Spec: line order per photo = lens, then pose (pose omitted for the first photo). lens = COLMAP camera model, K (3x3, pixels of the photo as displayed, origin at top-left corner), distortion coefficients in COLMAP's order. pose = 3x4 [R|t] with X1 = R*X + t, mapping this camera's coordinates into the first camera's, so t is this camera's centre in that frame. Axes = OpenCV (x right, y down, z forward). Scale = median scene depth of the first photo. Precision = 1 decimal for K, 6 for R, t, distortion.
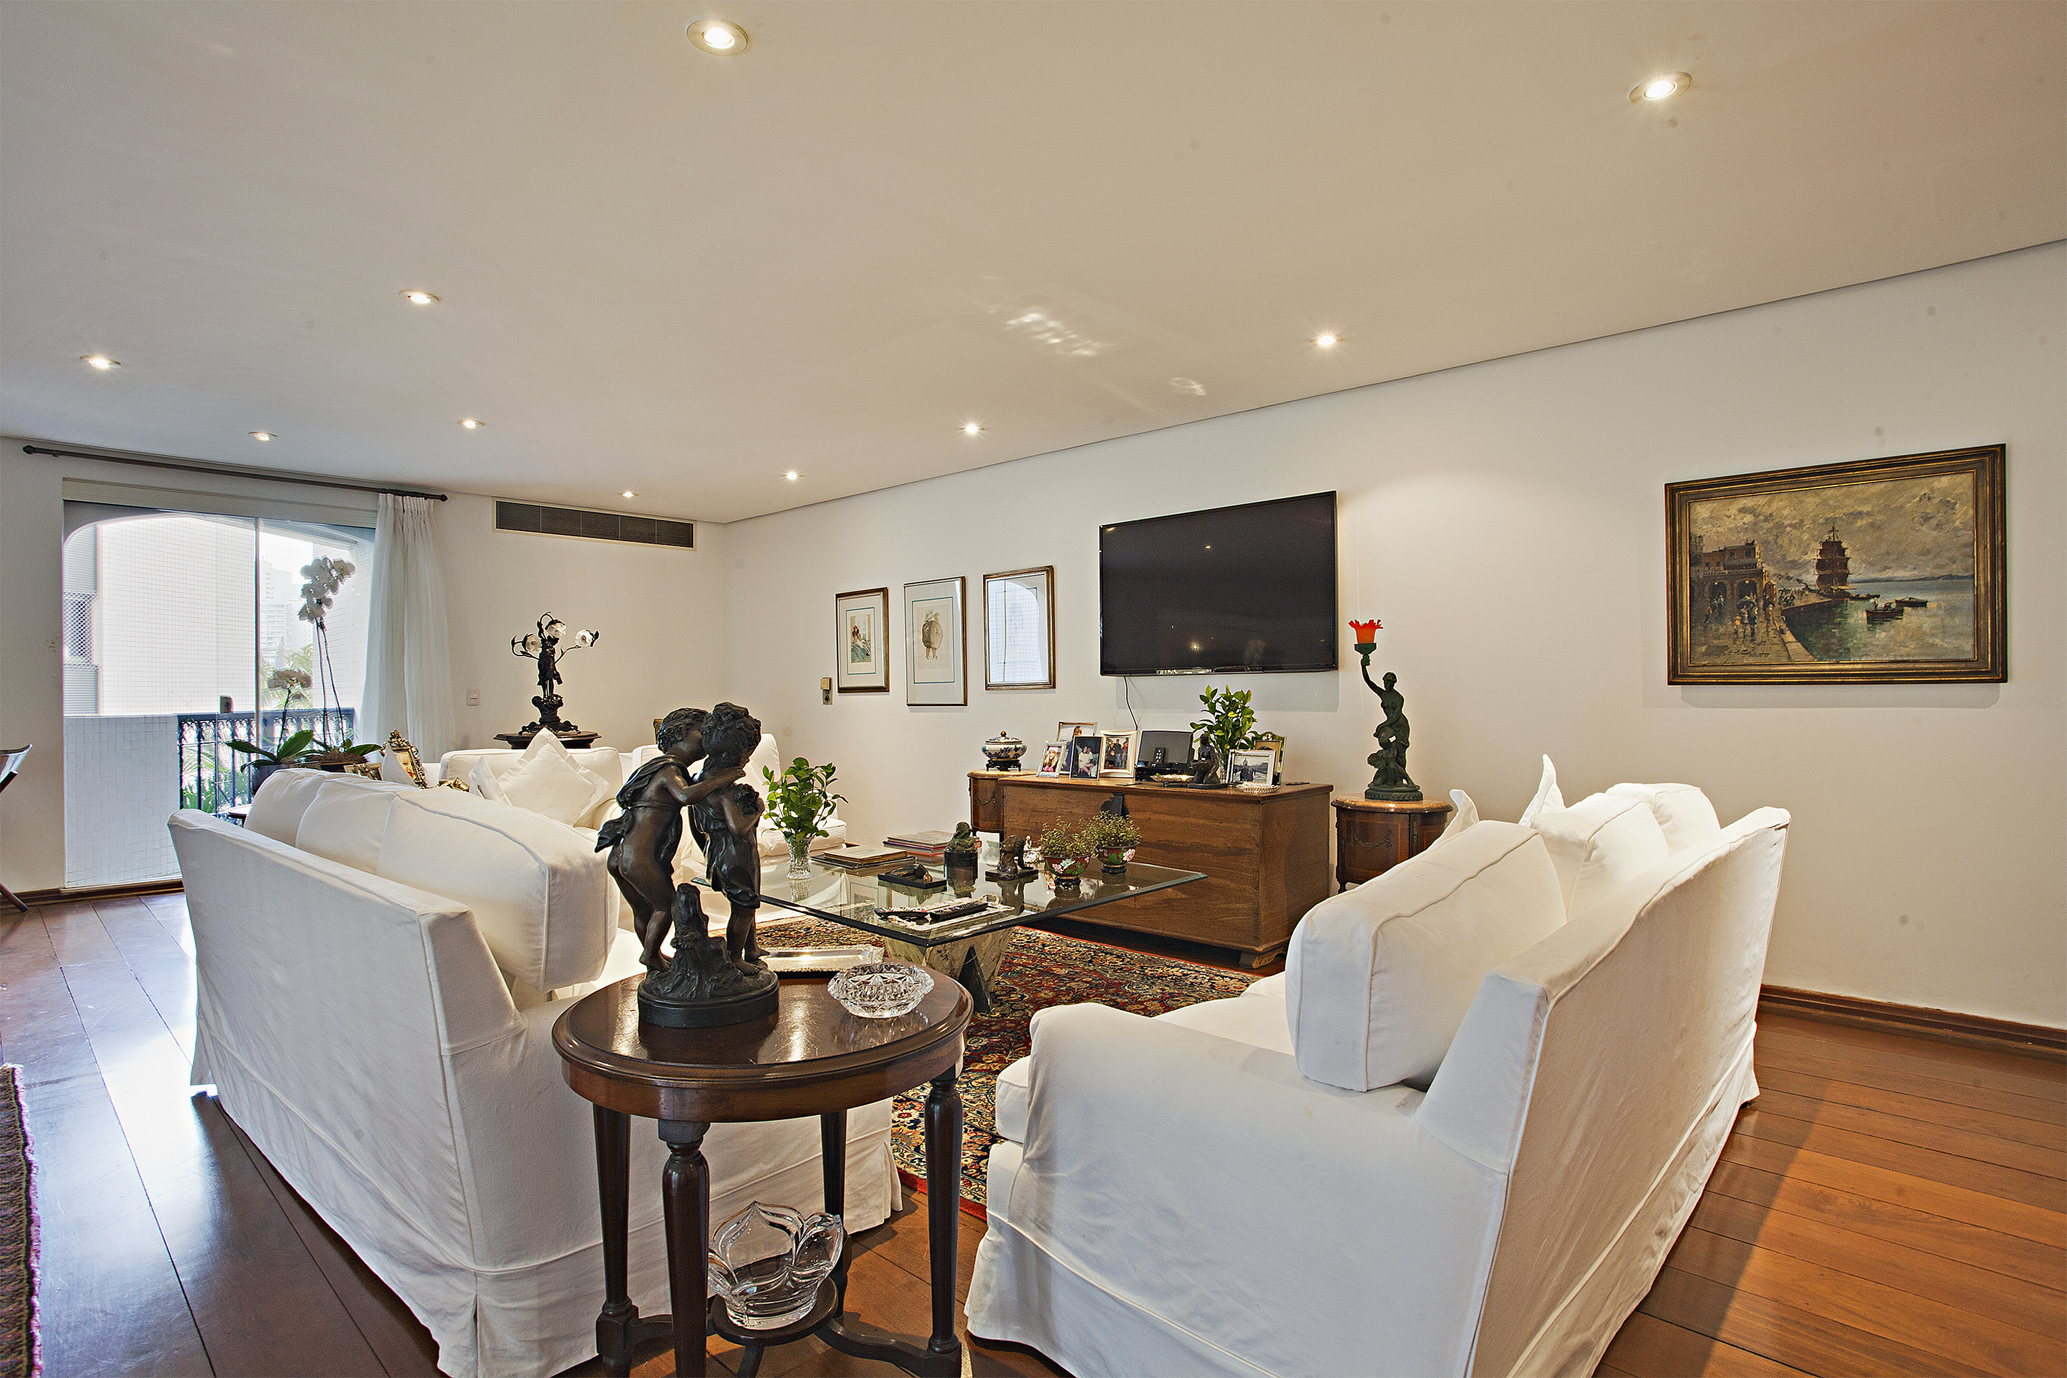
lens RADIAL K [[1033.8, 0, 1033.5], [0, 1033.8, 689.0], [0, 0, 1]] dist [0.000285, 0.000138]
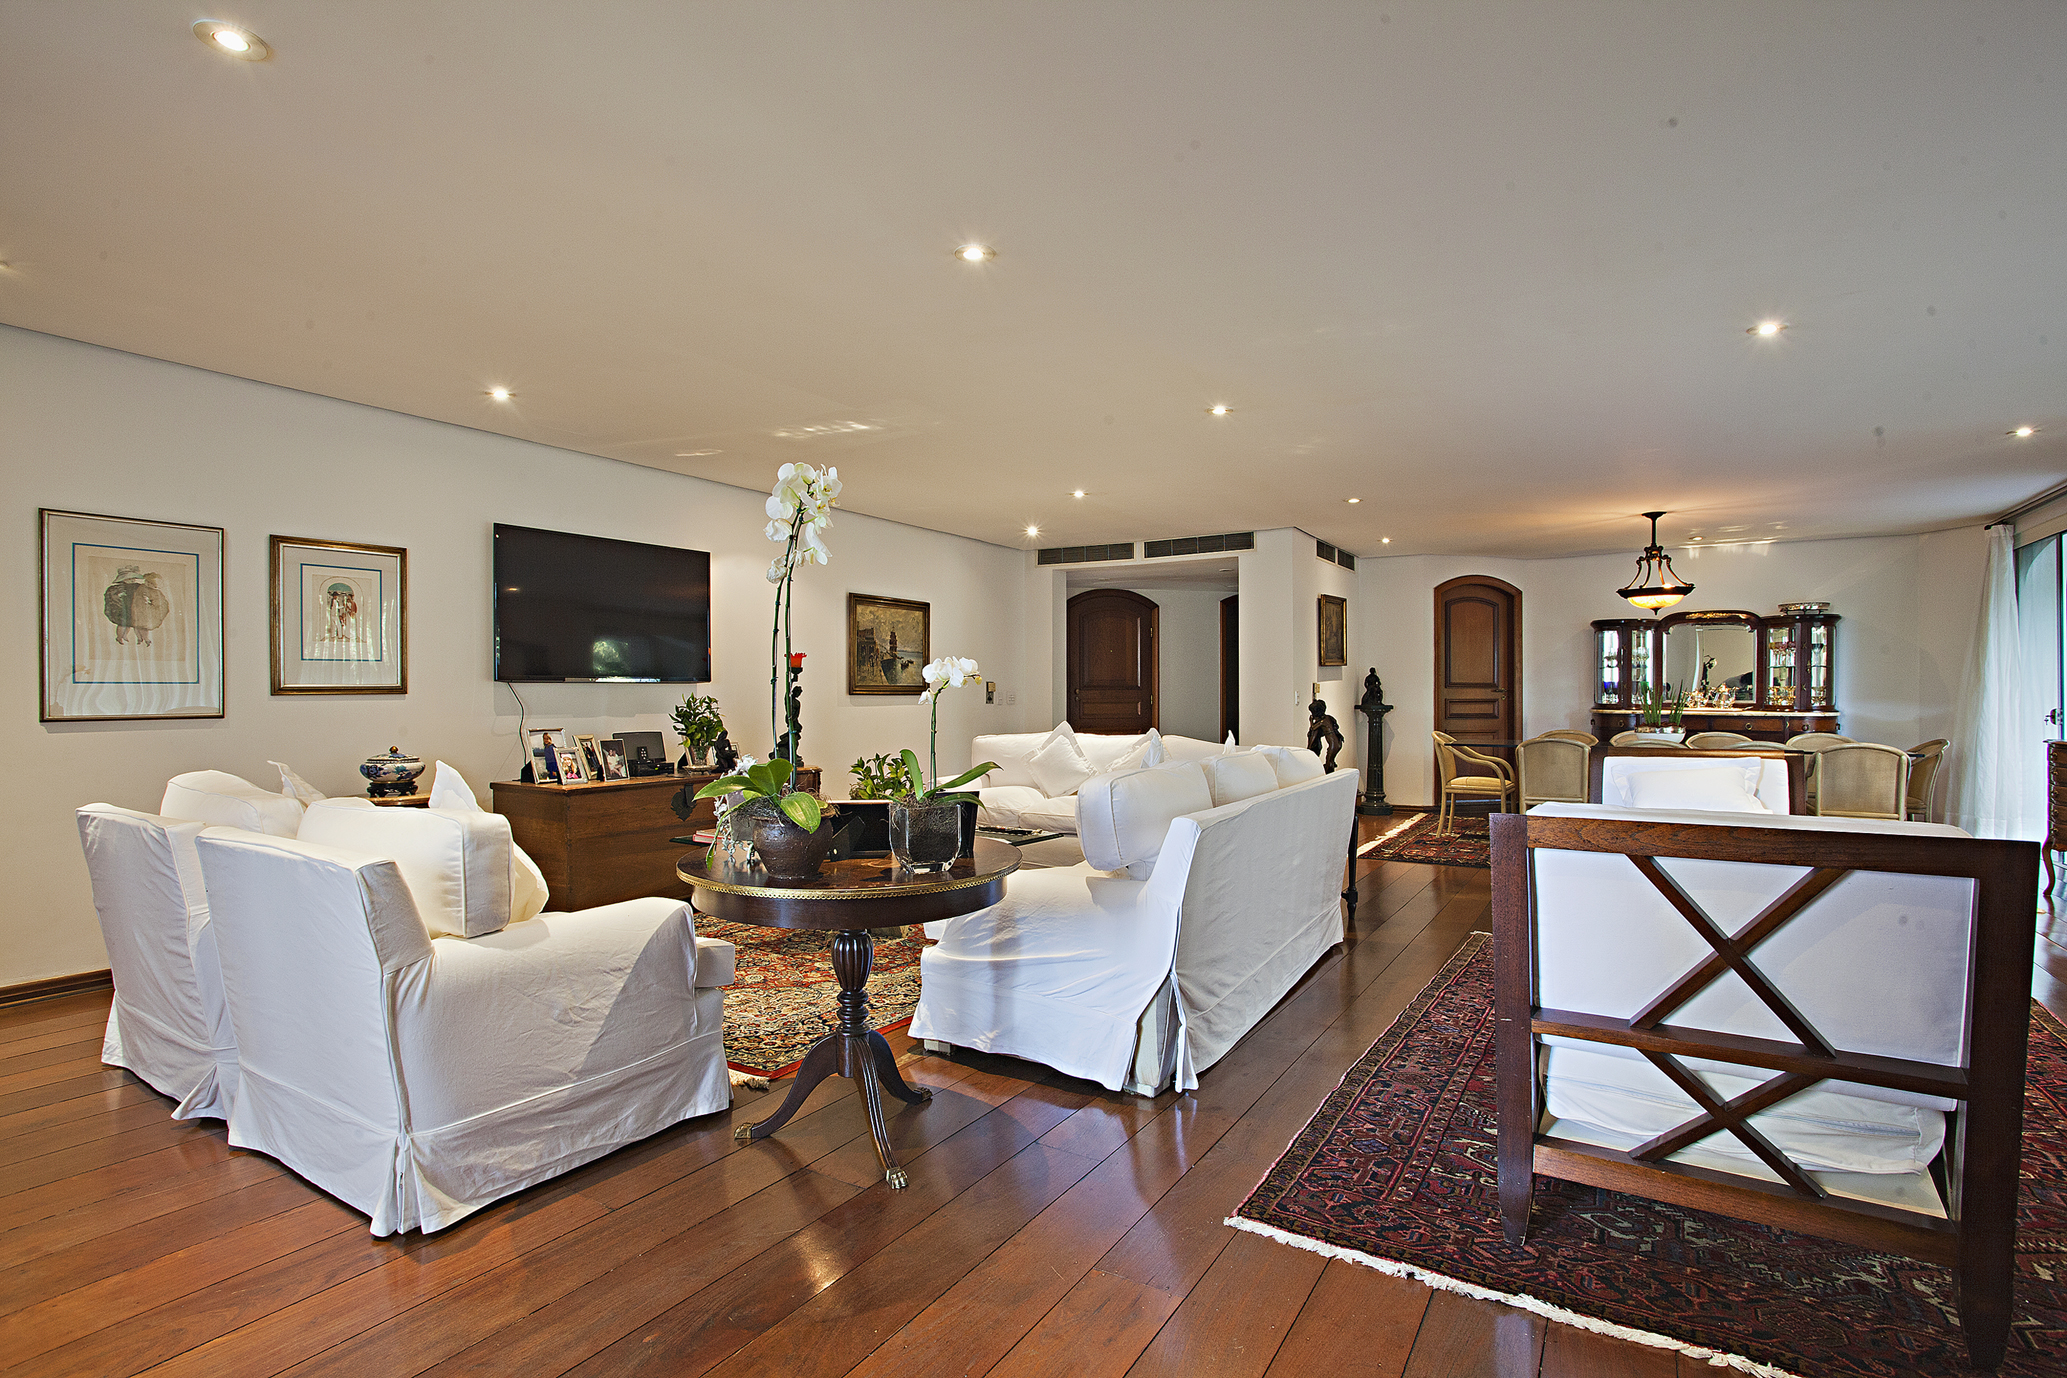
lens RADIAL K [[996.3, 0, 1043.9], [0, 996.3, 698.0], [0, 0, 1]] dist [-0.002026, -0.000310]
pose [[-0.165410, 0.005184, 0.986211, -1.324400], [0.001782, 0.999986, -0.004958, 0.011956], [-0.986223, 0.000937, -0.165417, 0.953755]]
